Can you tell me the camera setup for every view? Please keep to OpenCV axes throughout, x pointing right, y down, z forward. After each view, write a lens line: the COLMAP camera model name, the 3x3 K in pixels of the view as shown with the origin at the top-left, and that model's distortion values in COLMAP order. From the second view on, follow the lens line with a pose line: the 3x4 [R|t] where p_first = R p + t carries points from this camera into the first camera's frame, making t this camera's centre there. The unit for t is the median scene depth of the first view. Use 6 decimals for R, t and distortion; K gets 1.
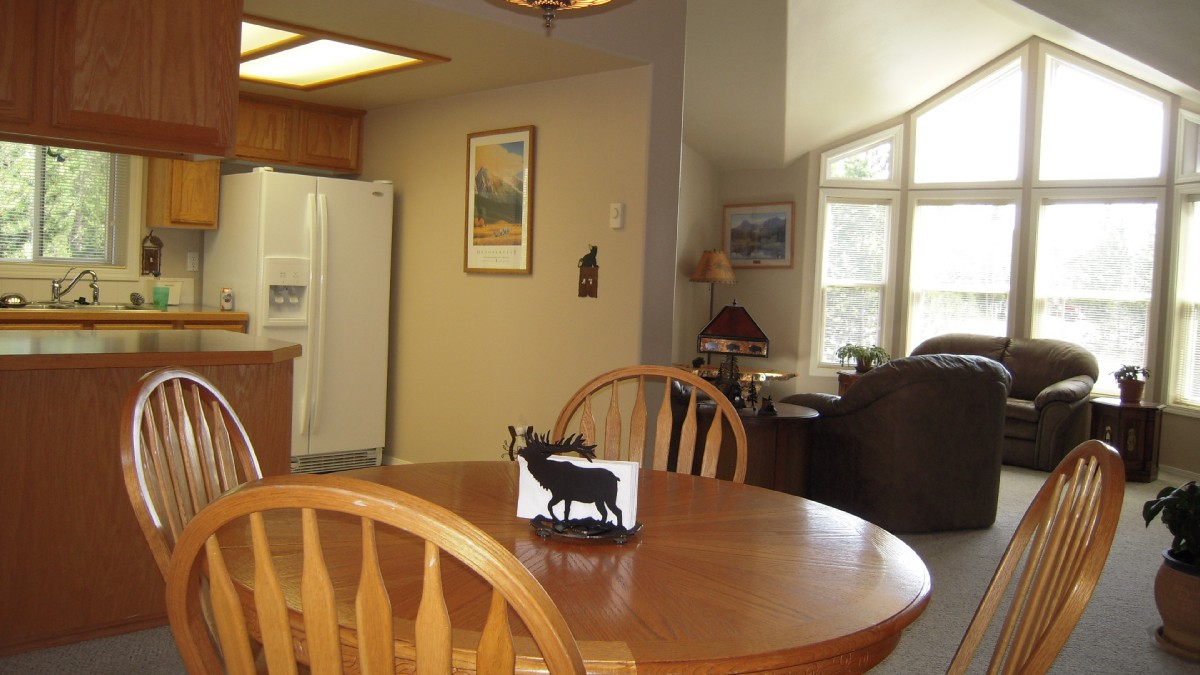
lens RADIAL K [[995.3, 0, 598.3], [0, 995.3, 325.3], [0, 0, 1]] dist [-0.110229, 0.049369]
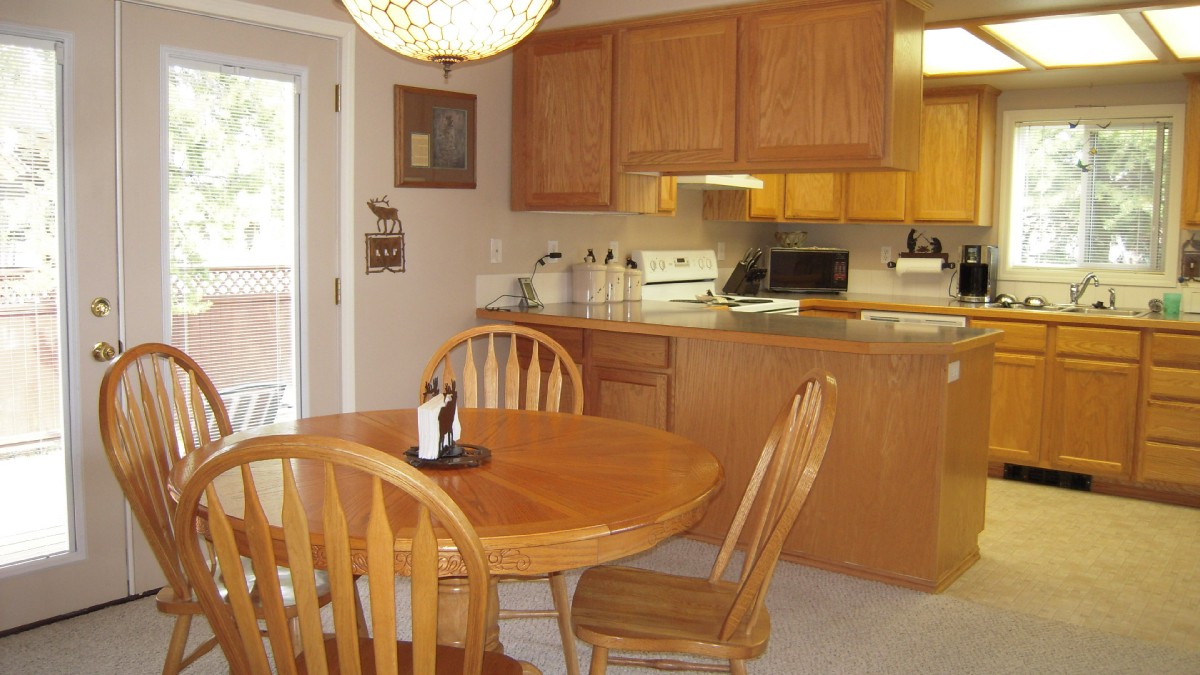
lens RADIAL K [[995.3, 0, 592.7], [0, 995.3, 337.5], [0, 0, 1]] dist [-0.110229, 0.049369]
pose [[0.128877, 0.054542, -0.990160, 0.462590], [-0.058567, 0.997162, 0.047304, -0.008842], [0.989930, 0.051894, 0.131706, 0.362431]]
